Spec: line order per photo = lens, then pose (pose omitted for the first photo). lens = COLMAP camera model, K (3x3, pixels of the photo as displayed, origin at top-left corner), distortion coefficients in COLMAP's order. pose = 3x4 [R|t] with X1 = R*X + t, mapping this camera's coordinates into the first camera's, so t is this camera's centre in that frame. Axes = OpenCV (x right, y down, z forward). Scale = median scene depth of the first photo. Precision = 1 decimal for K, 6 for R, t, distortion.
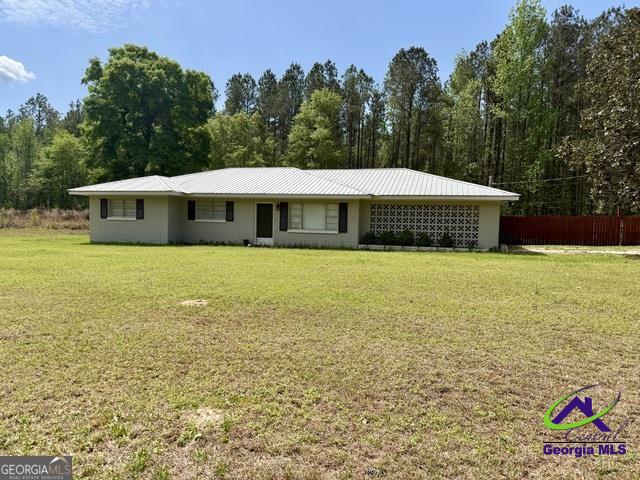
lens RADIAL K [[456.8, 0, 310.6], [0, 456.8, 241.1], [0, 0, 1]] dist [0.101426, -0.170915]
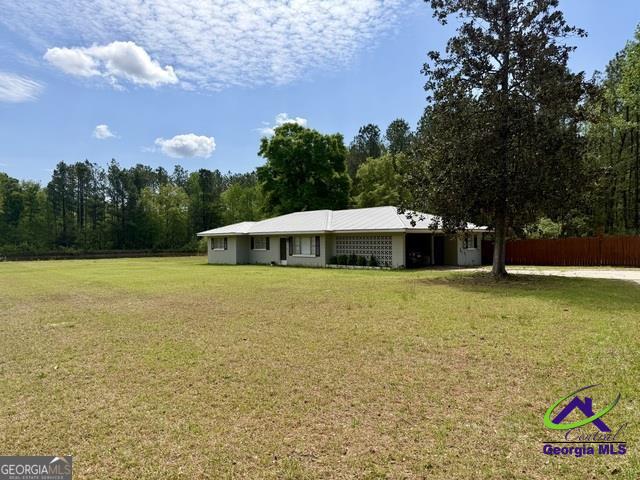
lens RADIAL K [[456.8, 0, 310.6], [0, 456.8, 241.1], [0, 0, 1]] dist [0.101426, -0.170915]
pose [[0.849281, -0.029060, -0.527141, 0.775712], [0.002600, 0.998702, -0.050867, 0.006482], [0.527935, 0.041830, 0.848254, -0.253514]]
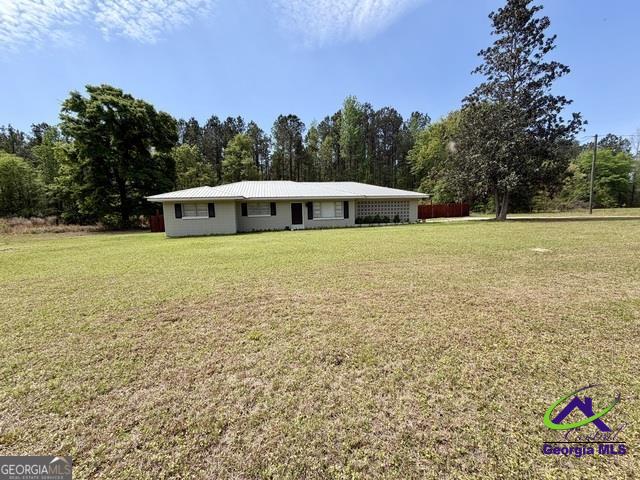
lens RADIAL K [[257.9, 0, 320.0], [0, 257.9, 240.0], [0, 0, 1]] dist [-0.001585, -0.000090]
pose [[0.887616, -0.093794, 0.450933, -0.435442], [0.069501, 0.995110, 0.070177, -0.011237], [-0.455310, -0.030950, 0.889795, 0.157976]]
